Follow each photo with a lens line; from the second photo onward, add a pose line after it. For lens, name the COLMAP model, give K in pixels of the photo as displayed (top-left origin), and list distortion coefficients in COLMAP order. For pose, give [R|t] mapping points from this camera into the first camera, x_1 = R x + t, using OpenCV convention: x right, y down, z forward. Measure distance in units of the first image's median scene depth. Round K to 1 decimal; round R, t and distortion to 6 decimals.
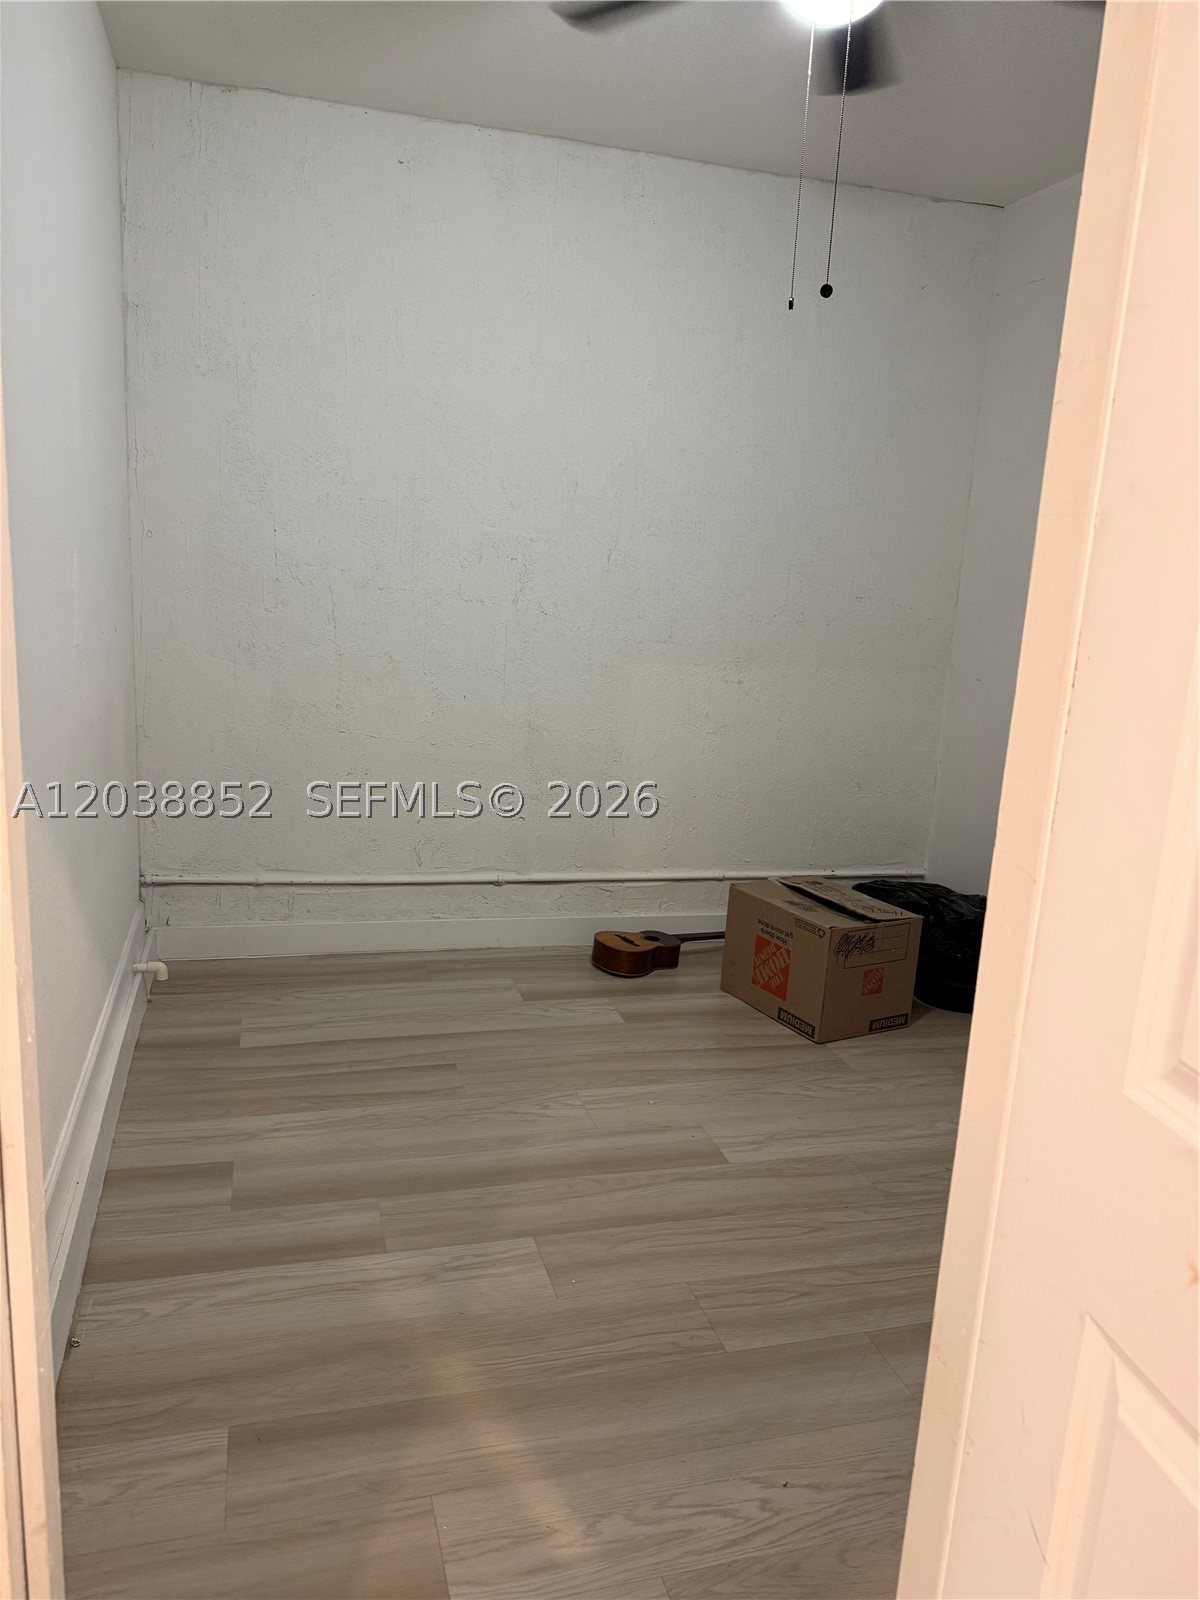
lens RADIAL K [[1139.6, 0, 598.8], [0, 1139.6, 802.9], [0, 0, 1]] dist [0.053263, -0.059623]
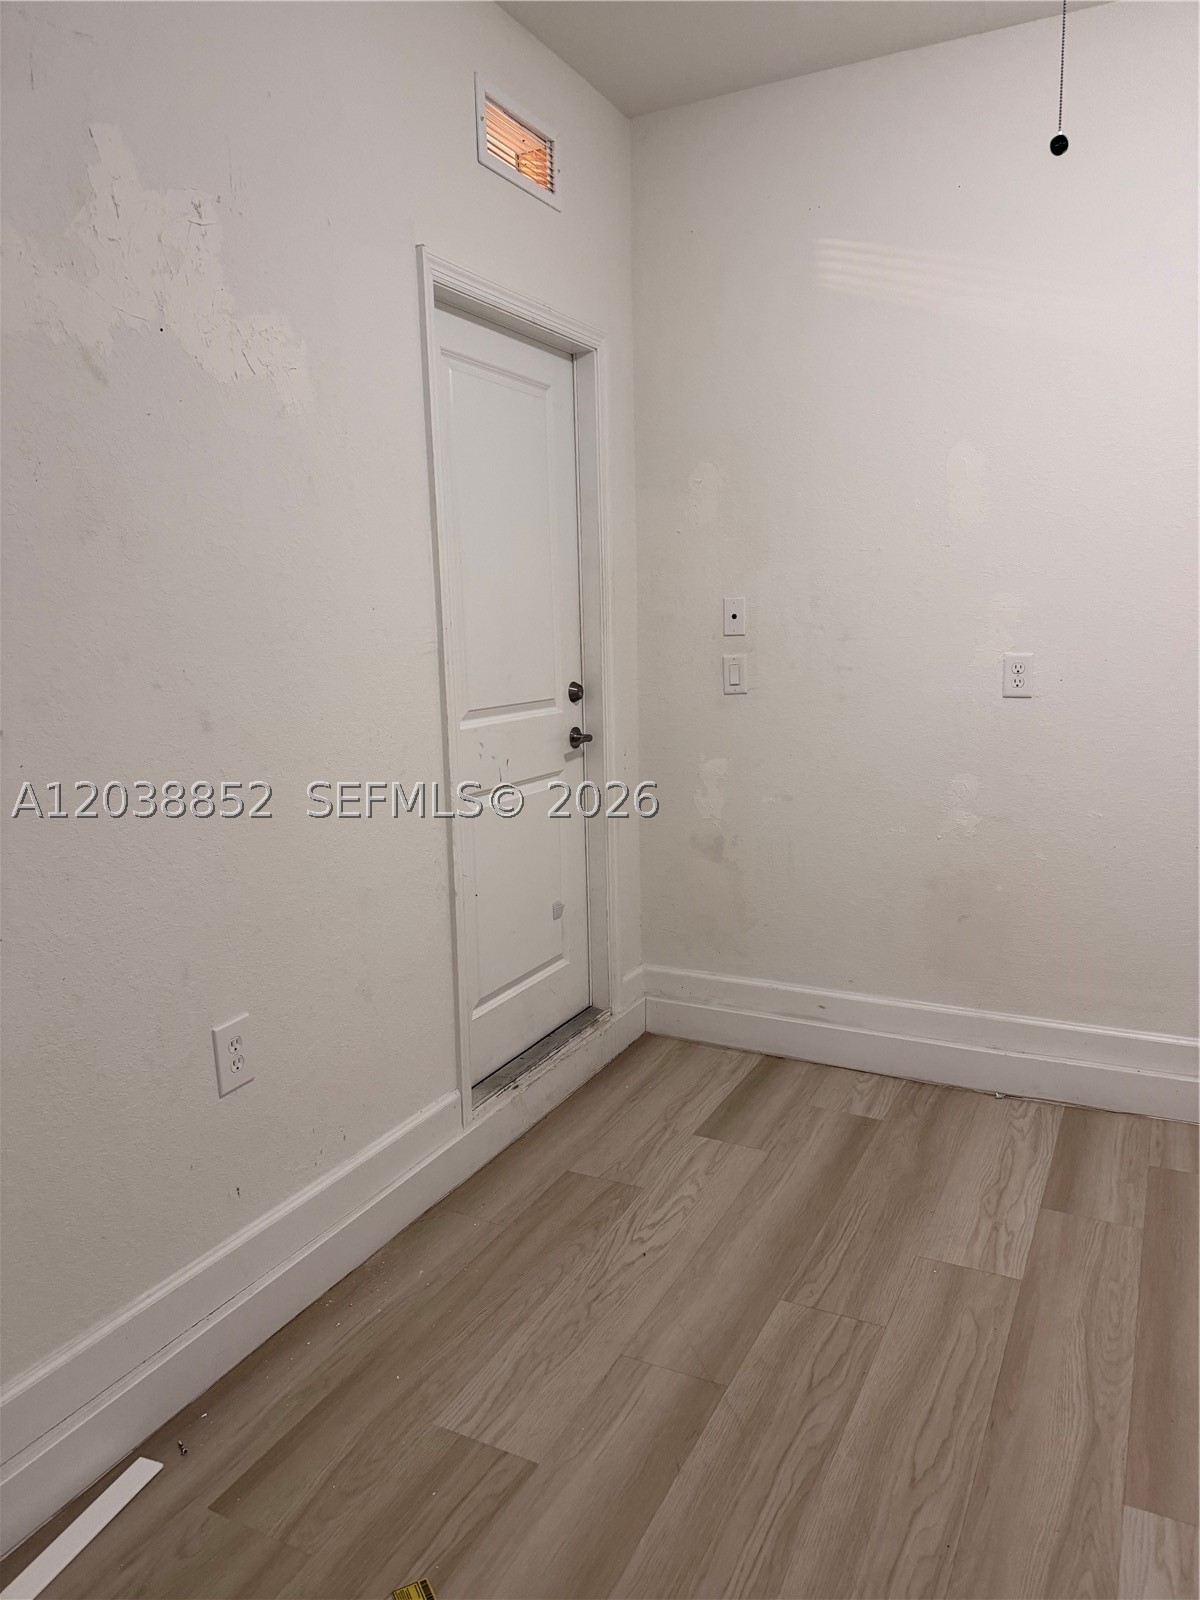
lens RADIAL K [[1139.6, 0, 601.0], [0, 1139.6, 801.0], [0, 0, 1]] dist [0.053263, -0.059623]
pose [[-0.690955, 0.071291, -0.719374, 0.947552], [-0.164844, 0.953369, 0.252813, -0.206593], [0.703852, 0.293267, -0.646983, 1.413080]]
